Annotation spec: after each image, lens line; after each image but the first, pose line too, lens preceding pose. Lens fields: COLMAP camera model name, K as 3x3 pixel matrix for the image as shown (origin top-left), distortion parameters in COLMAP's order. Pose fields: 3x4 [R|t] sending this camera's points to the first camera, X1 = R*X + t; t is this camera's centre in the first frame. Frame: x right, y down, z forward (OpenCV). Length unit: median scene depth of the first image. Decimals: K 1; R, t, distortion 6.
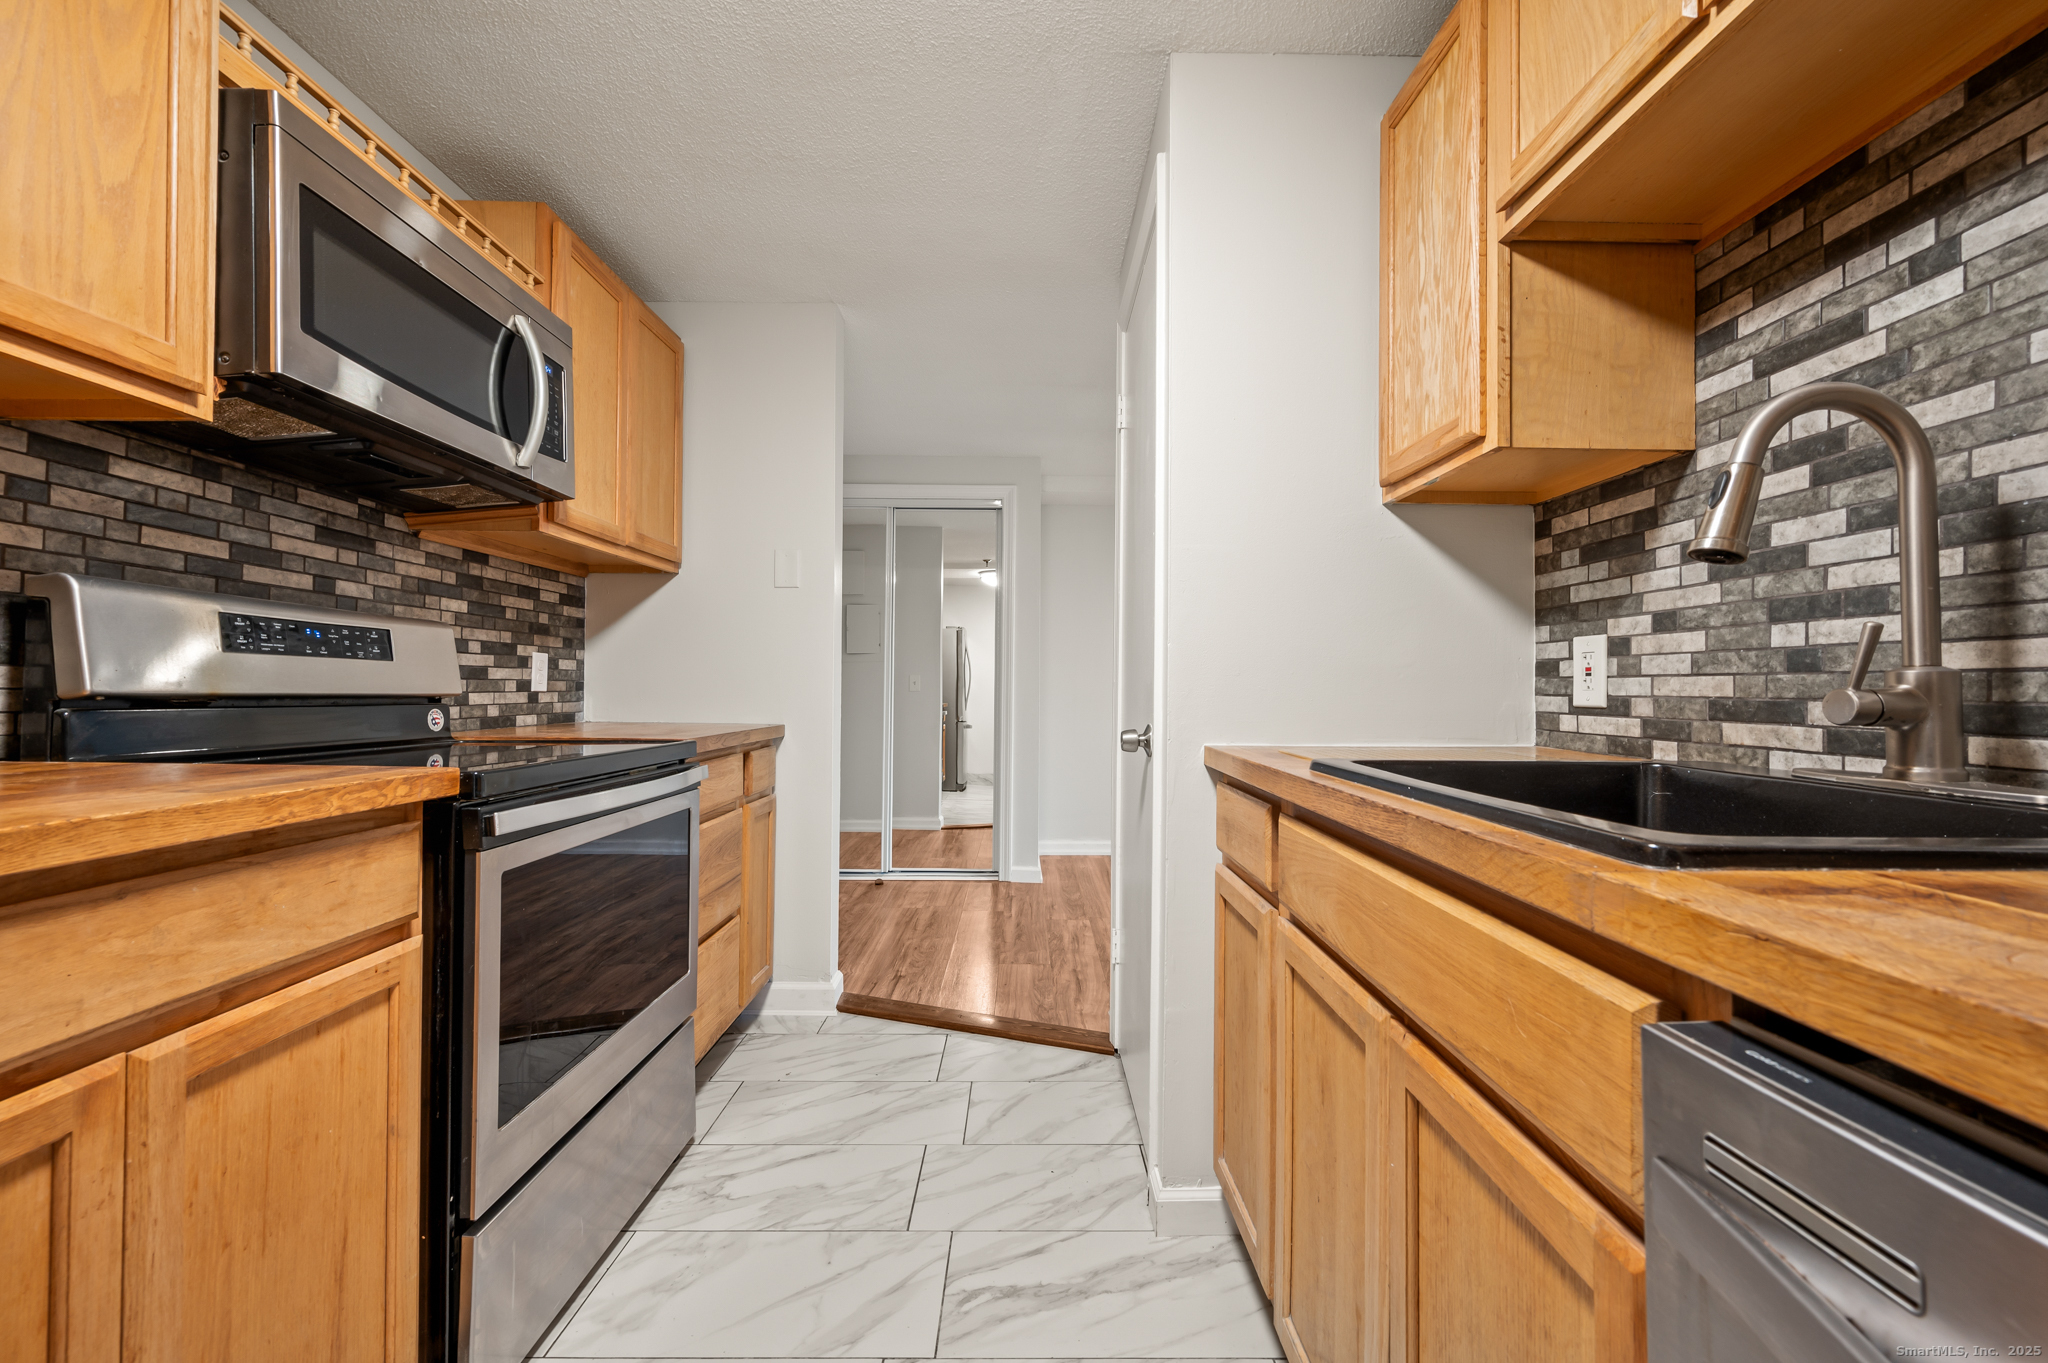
lens RADIAL K [[819.9, 0, 1036.2], [0, 819.9, 676.2], [0, 0, 1]] dist [-0.000691, -0.000097]
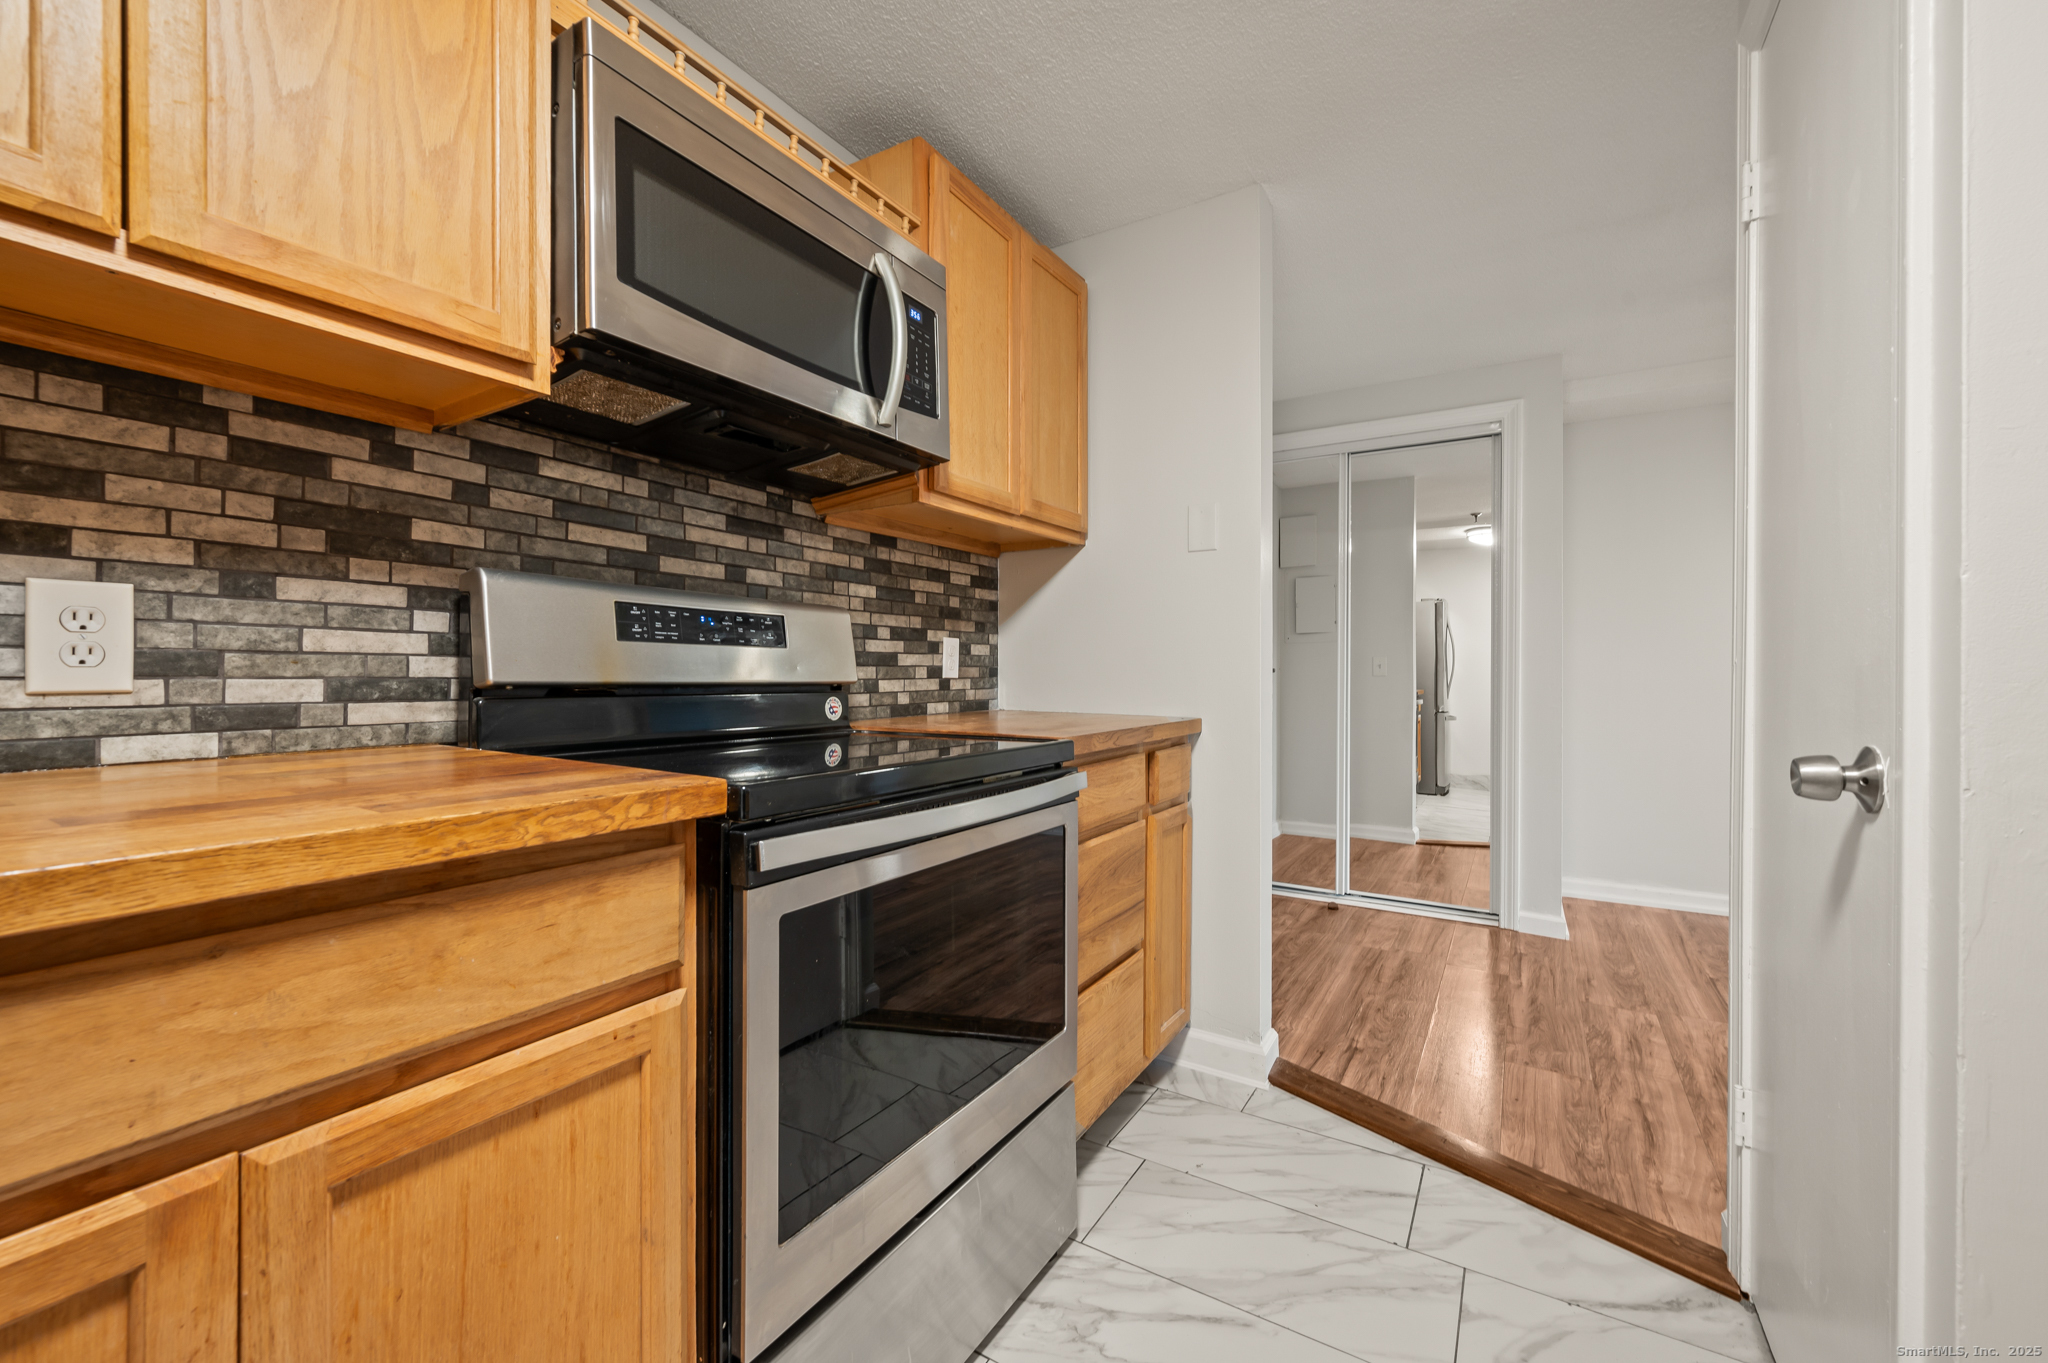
lens RADIAL K [[829.1, 0, 1015.0], [0, 829.1, 669.8], [0, 0, 1]] dist [-0.001767, 0.000198]
pose [[0.843889, -0.005449, -0.536491, -0.037169], [0.011736, 0.999897, 0.008306, 0.002798], [0.536390, -0.013306, 0.843865, 0.389668]]
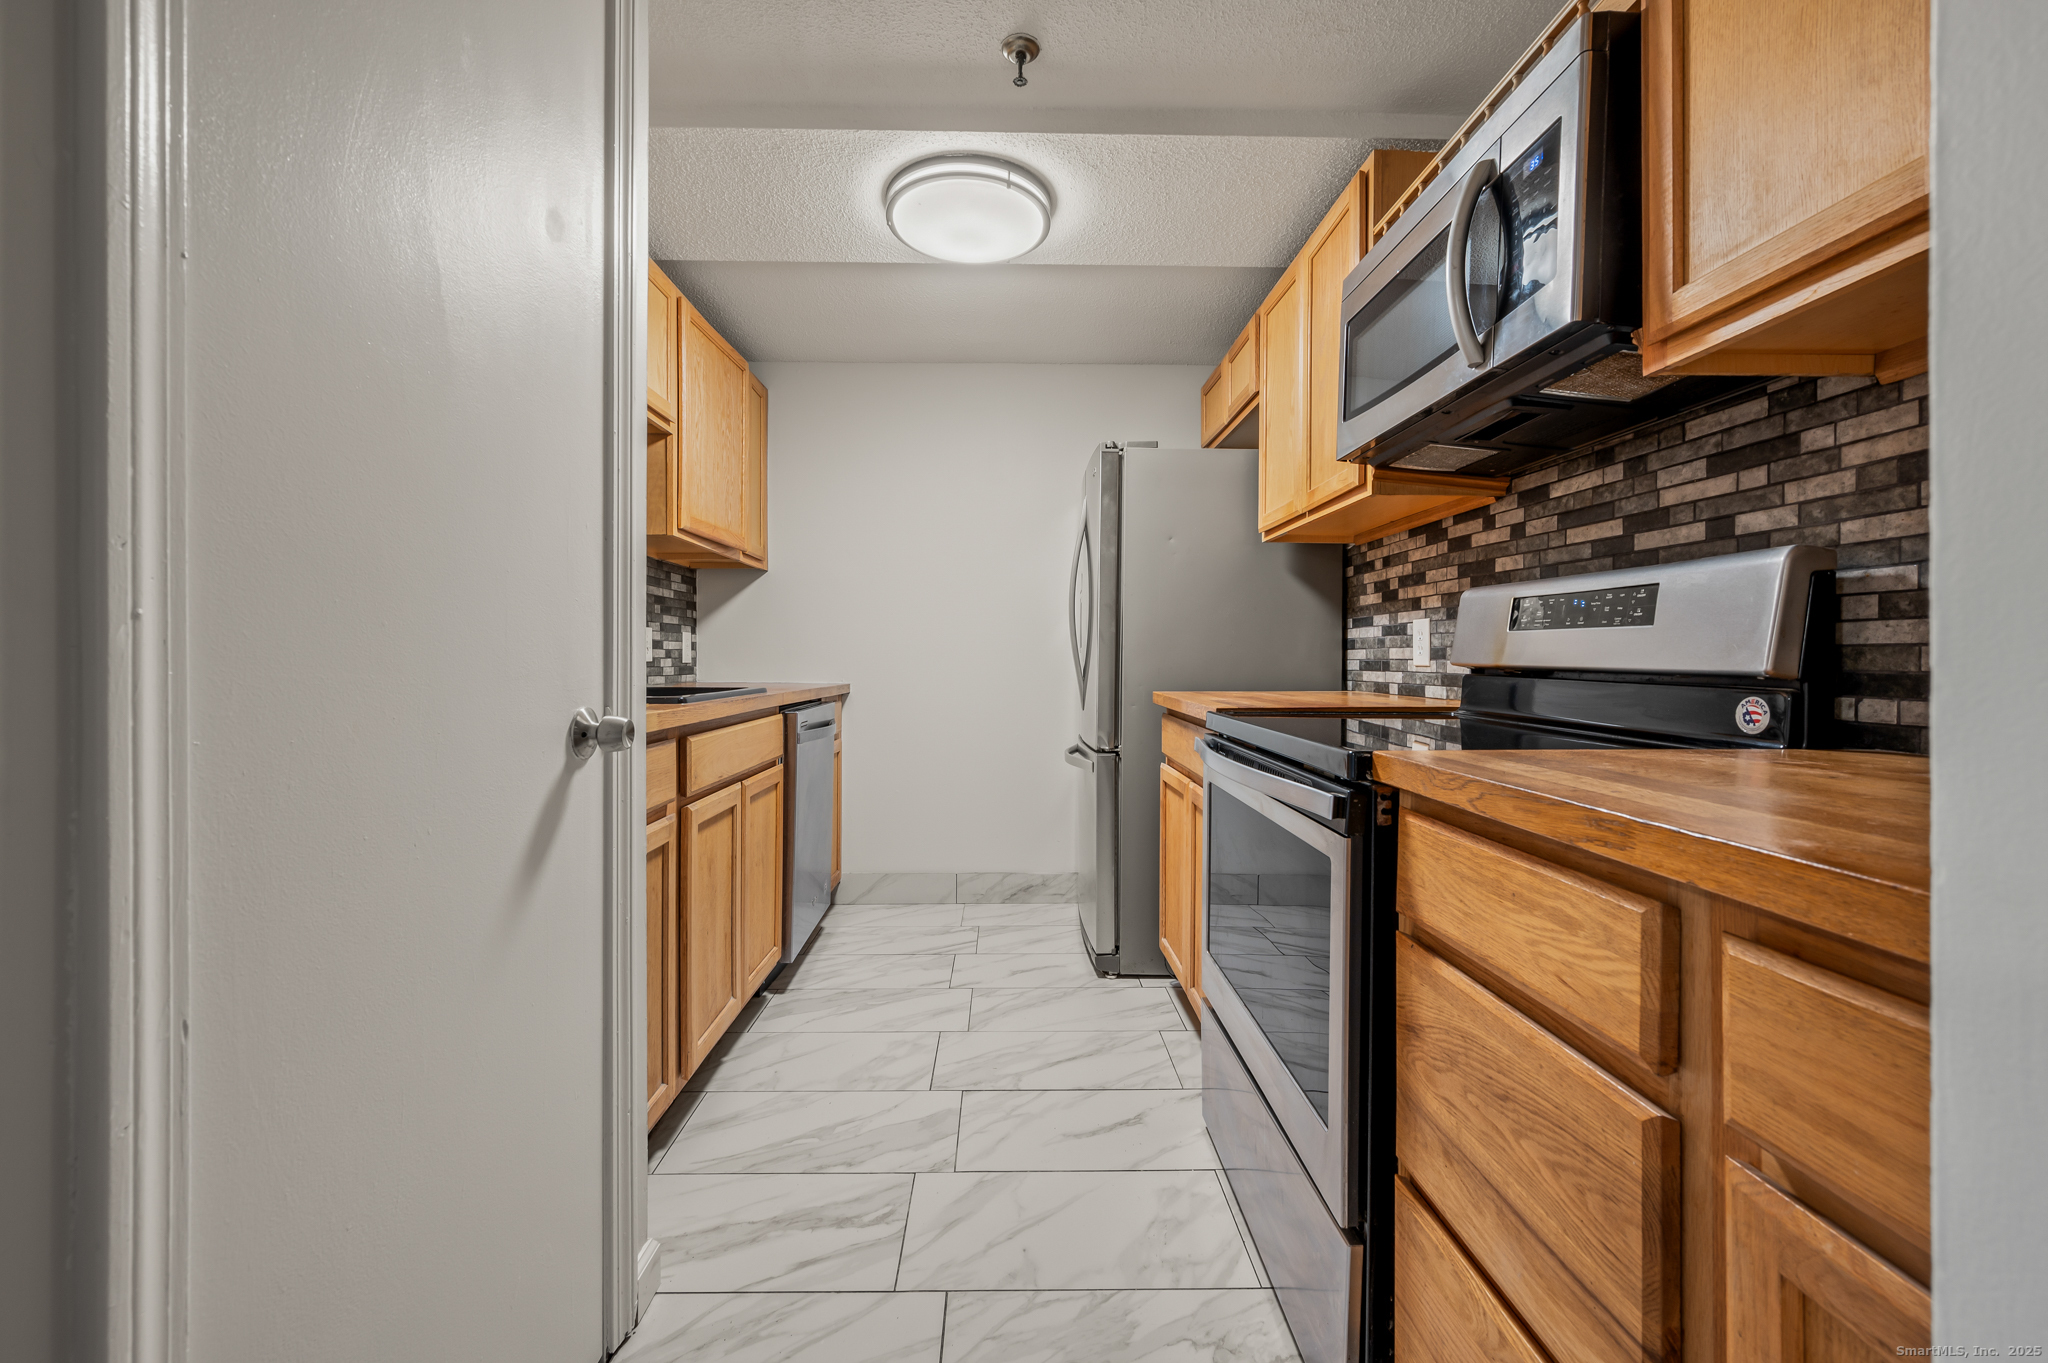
lens RADIAL K [[854.3, 0, 1022.4], [0, 854.3, 662.8], [0, 0, 1]] dist [0.000485, 0.000112]
pose [[-0.999944, -0.010411, -0.002138, -0.260656], [-0.010391, 0.999902, -0.009366, 0.035146], [0.002236, -0.009343, -0.999954, 2.182502]]
